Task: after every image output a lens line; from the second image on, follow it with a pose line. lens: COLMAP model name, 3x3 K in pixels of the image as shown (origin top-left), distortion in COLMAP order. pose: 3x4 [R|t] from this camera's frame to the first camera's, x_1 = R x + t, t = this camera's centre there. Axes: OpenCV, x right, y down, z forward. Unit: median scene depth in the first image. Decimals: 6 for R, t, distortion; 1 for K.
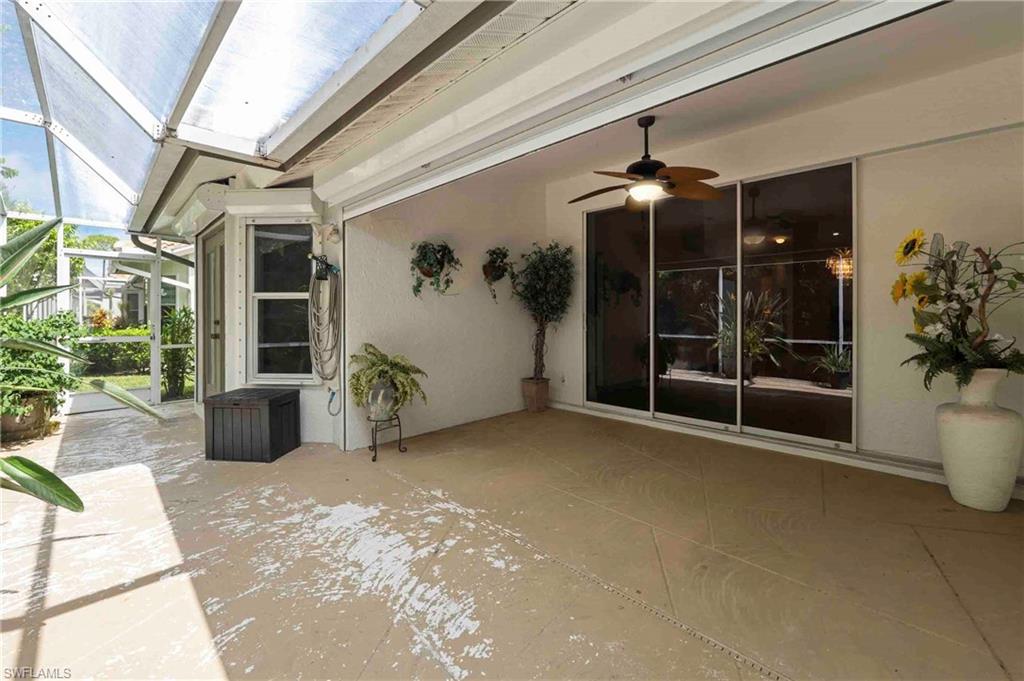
lens RADIAL K [[421.6, 0, 521.7], [0, 421.6, 327.9], [0, 0, 1]] dist [-0.007876, 0.000789]
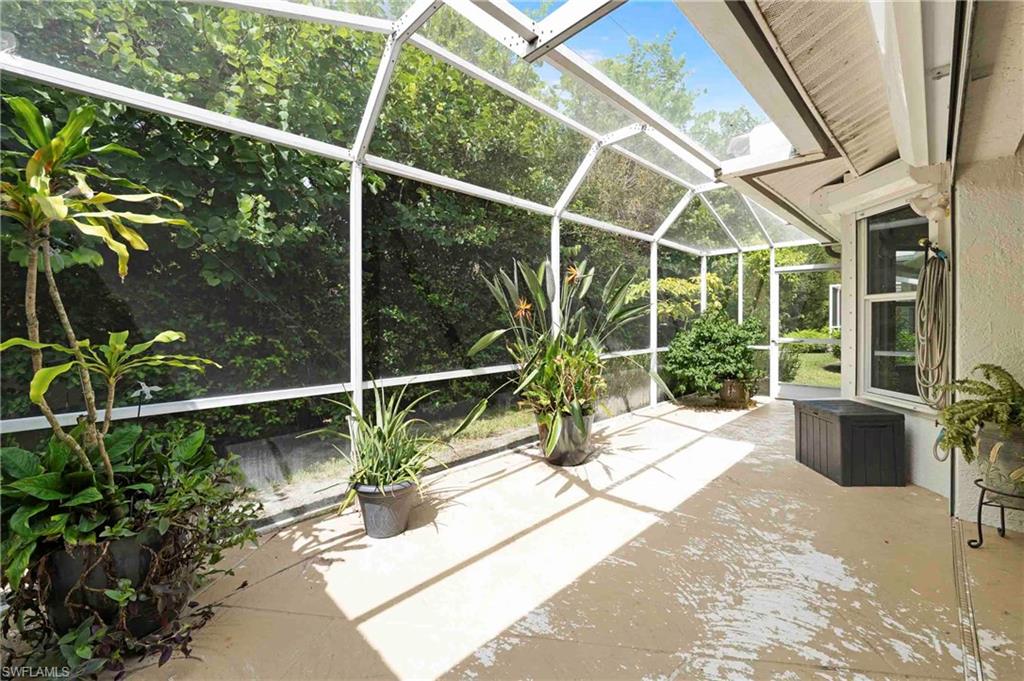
lens RADIAL K [[421.6, 0, 505.6], [0, 421.6, 324.9], [0, 0, 1]] dist [-0.007876, 0.000789]
pose [[-0.023787, 0.002376, -0.999714, 0.441645], [-0.017184, 0.999848, 0.002785, -0.015553], [0.999569, 0.017246, -0.023742, 0.444281]]
